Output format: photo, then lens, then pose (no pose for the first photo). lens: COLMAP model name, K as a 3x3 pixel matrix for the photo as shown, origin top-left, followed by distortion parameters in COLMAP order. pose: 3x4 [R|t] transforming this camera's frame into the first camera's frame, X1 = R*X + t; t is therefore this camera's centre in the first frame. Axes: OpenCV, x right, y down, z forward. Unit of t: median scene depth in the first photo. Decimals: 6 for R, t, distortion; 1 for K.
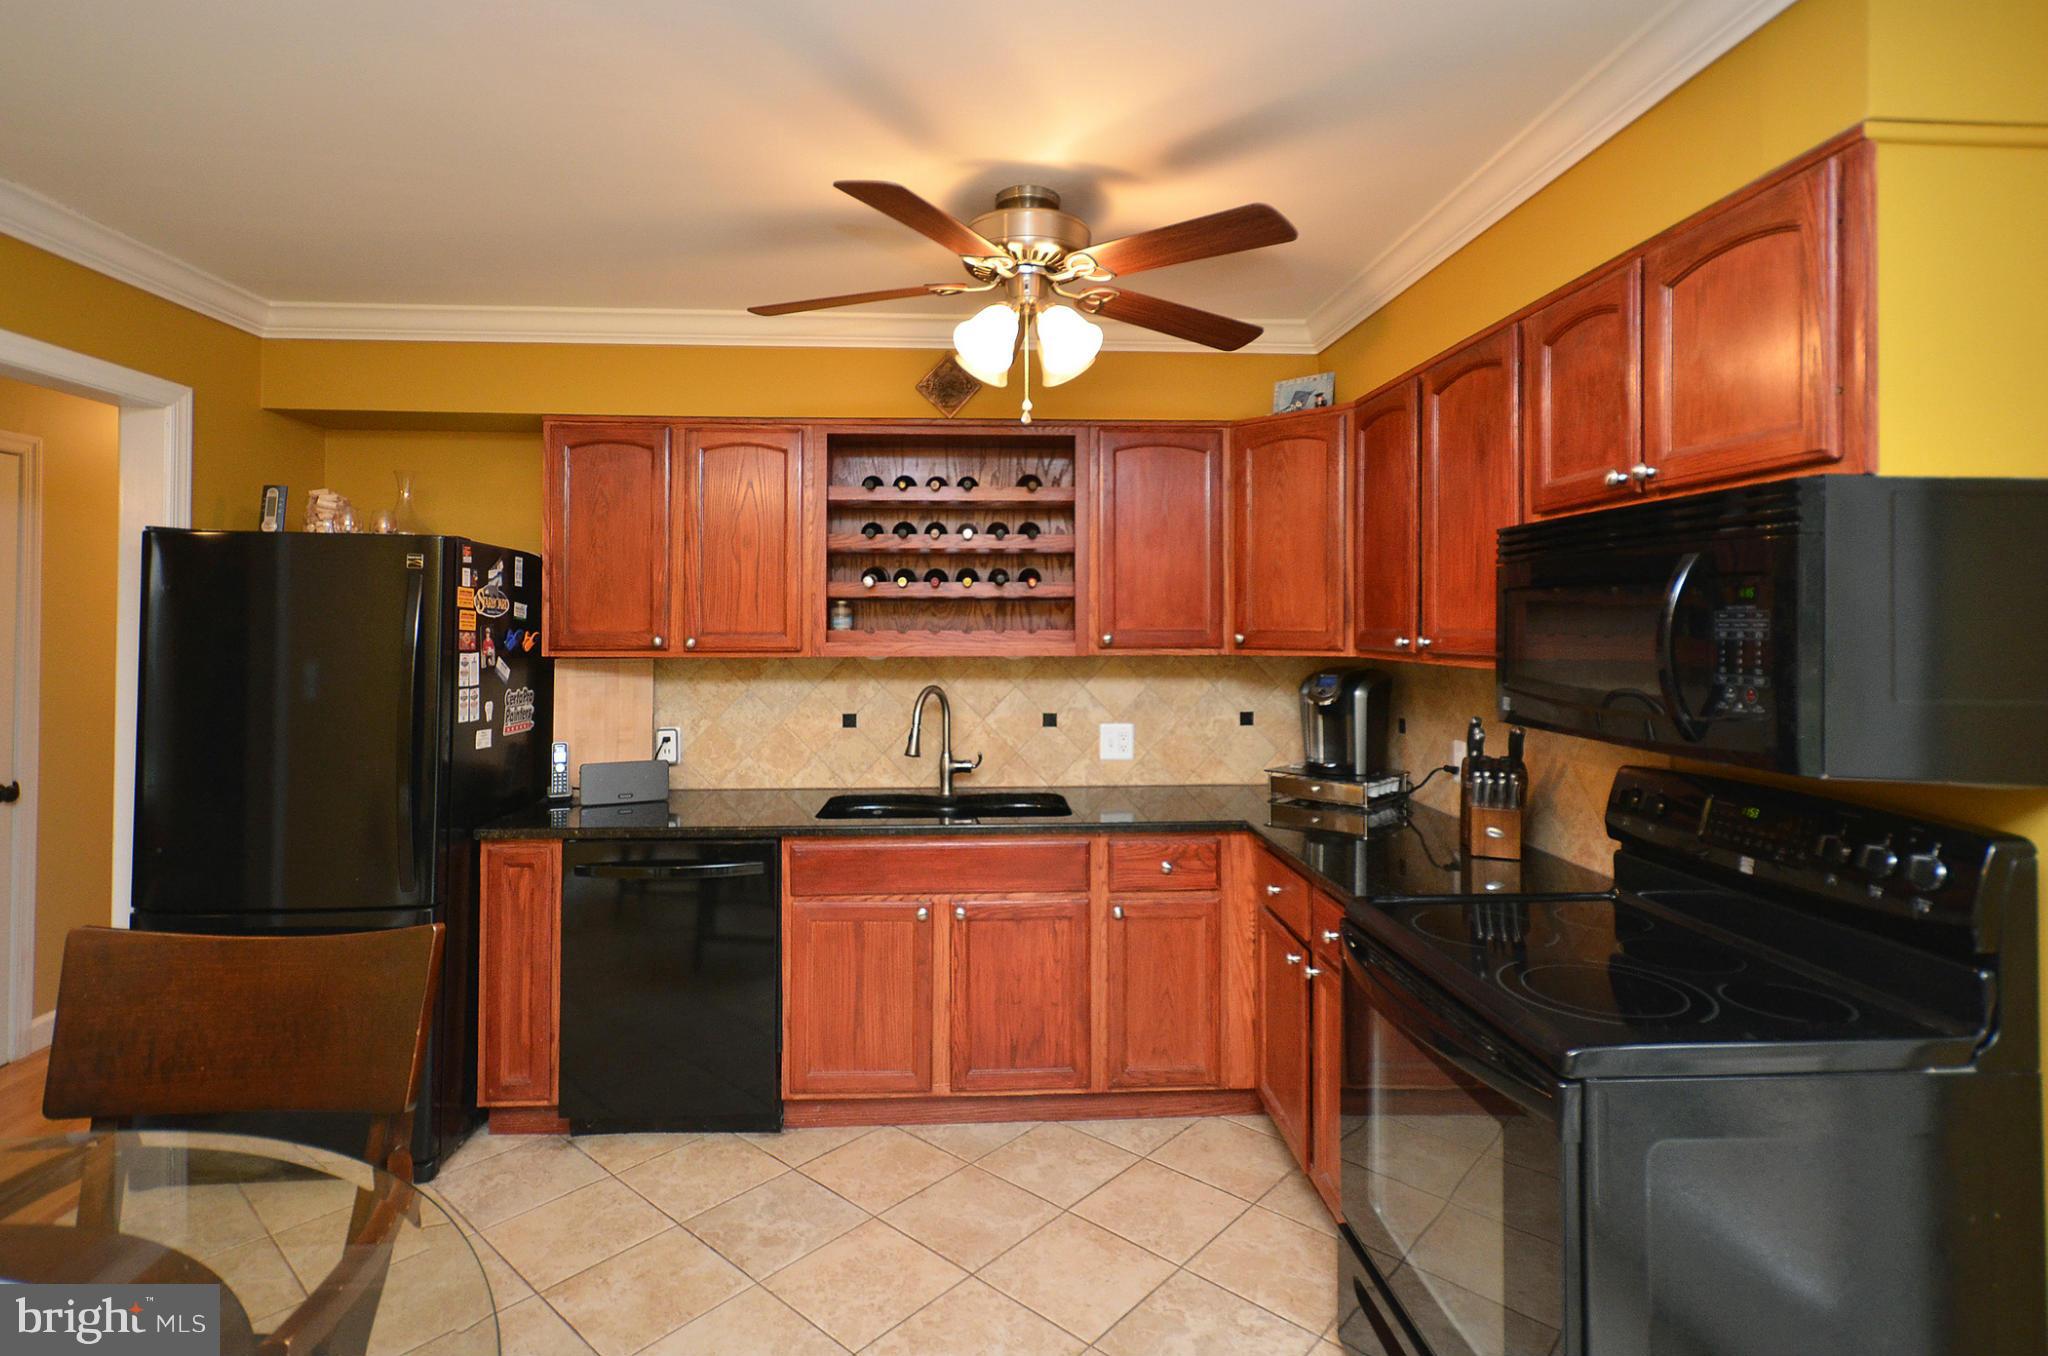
lens RADIAL K [[999.1, 0, 1017.0], [0, 999.1, 615.9], [0, 0, 1]] dist [0.005058, 0.001722]
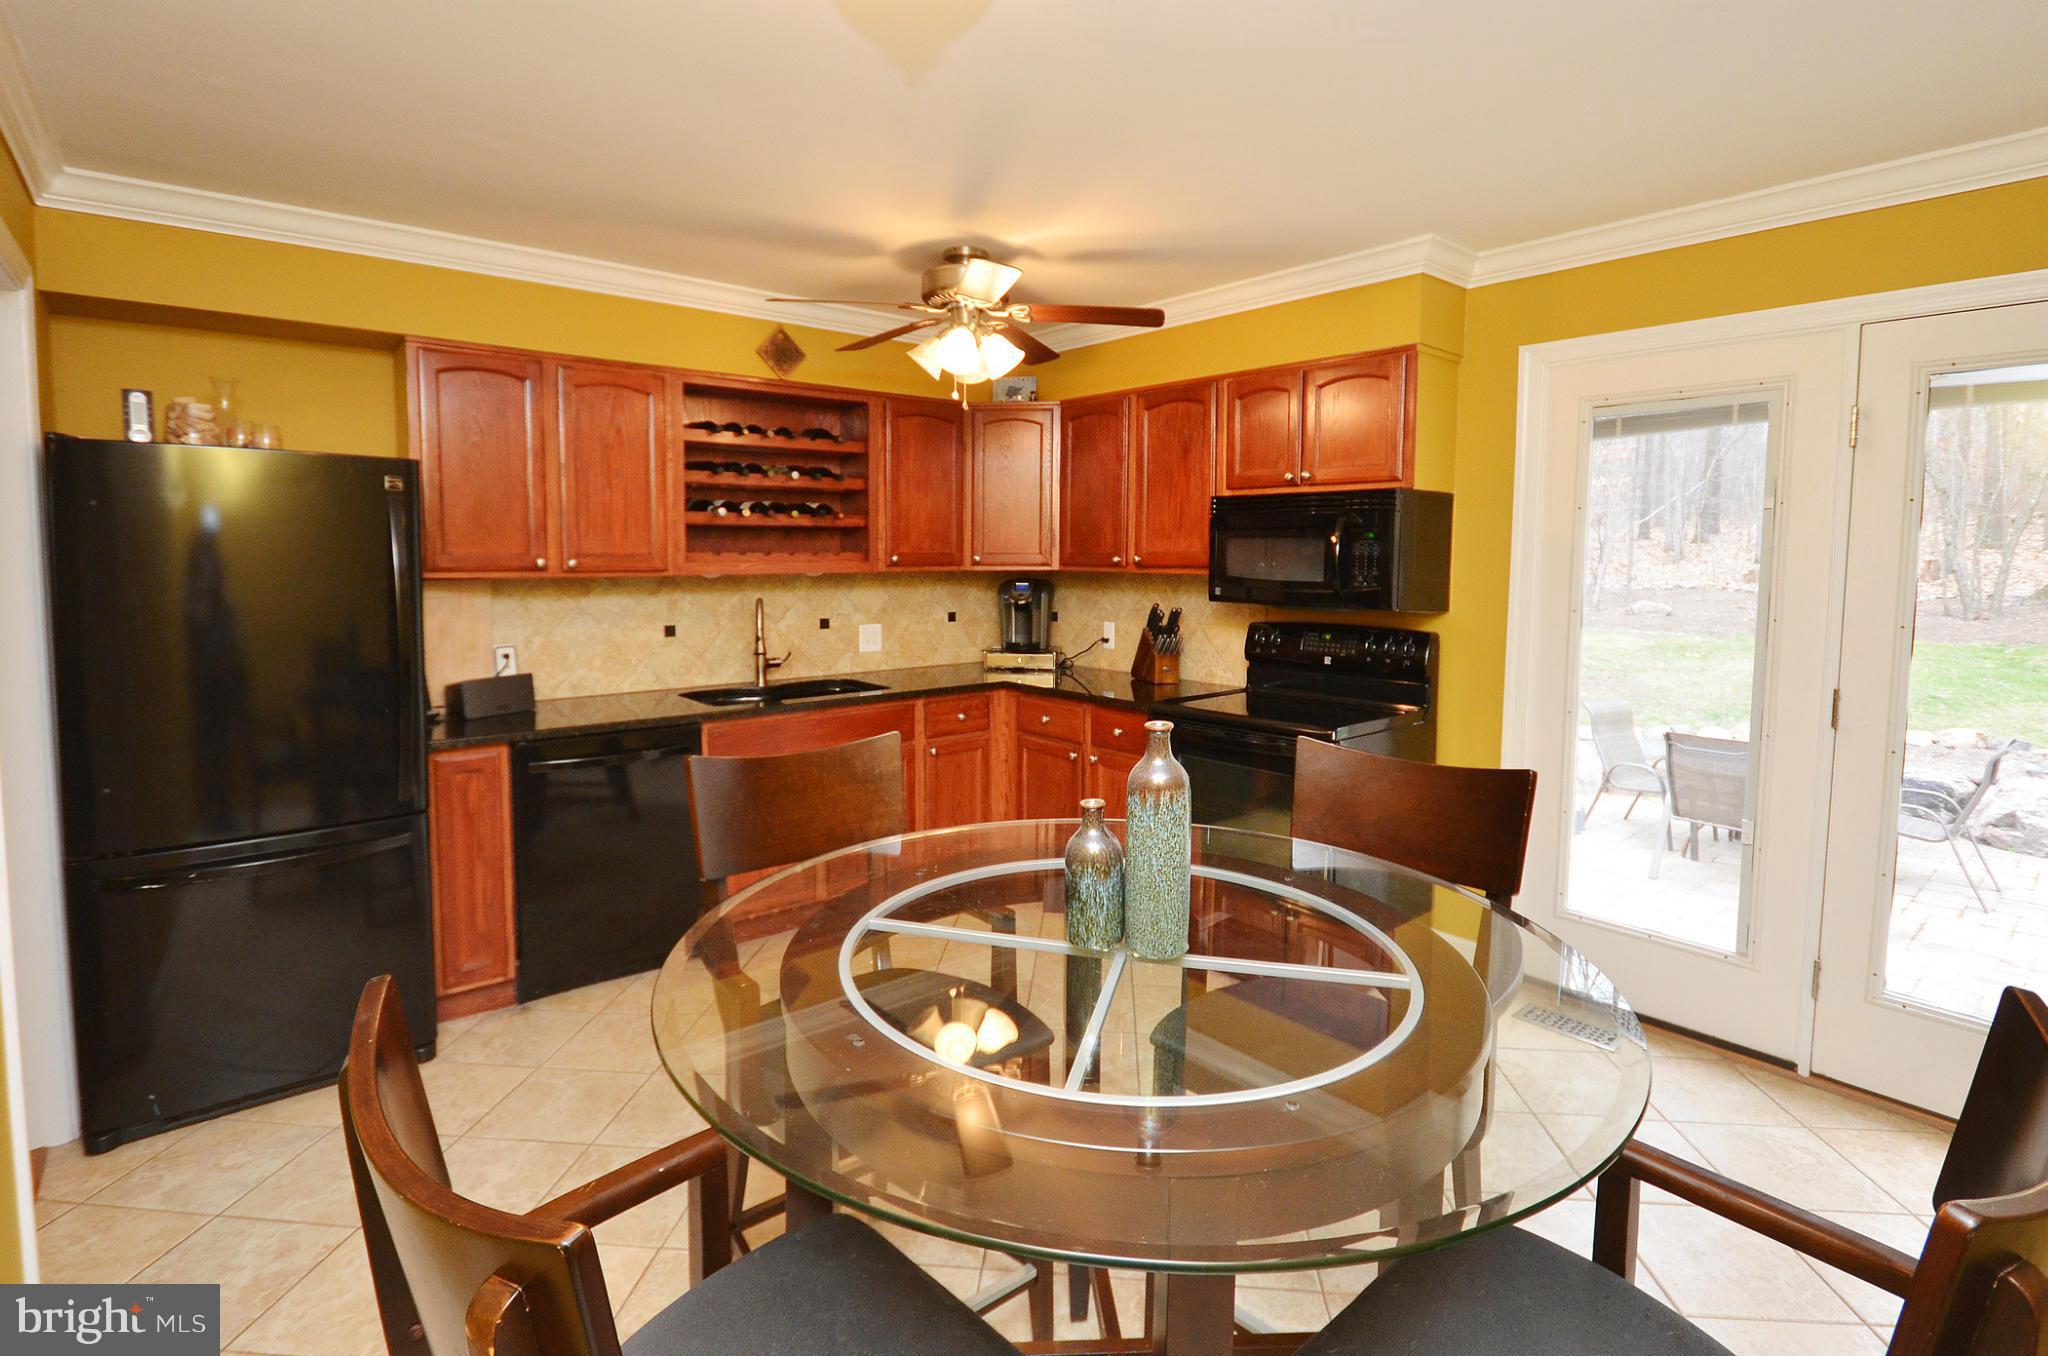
lens RADIAL K [[981.2, 0, 1001.9], [0, 981.2, 627.7], [0, 0, 1]] dist [-0.002944, -0.000564]
pose [[0.809426, -0.043976, 0.585572, -0.617844], [-0.007226, 0.996371, 0.084814, 0.002080], [-0.587177, -0.072882, 0.806171, -0.167238]]
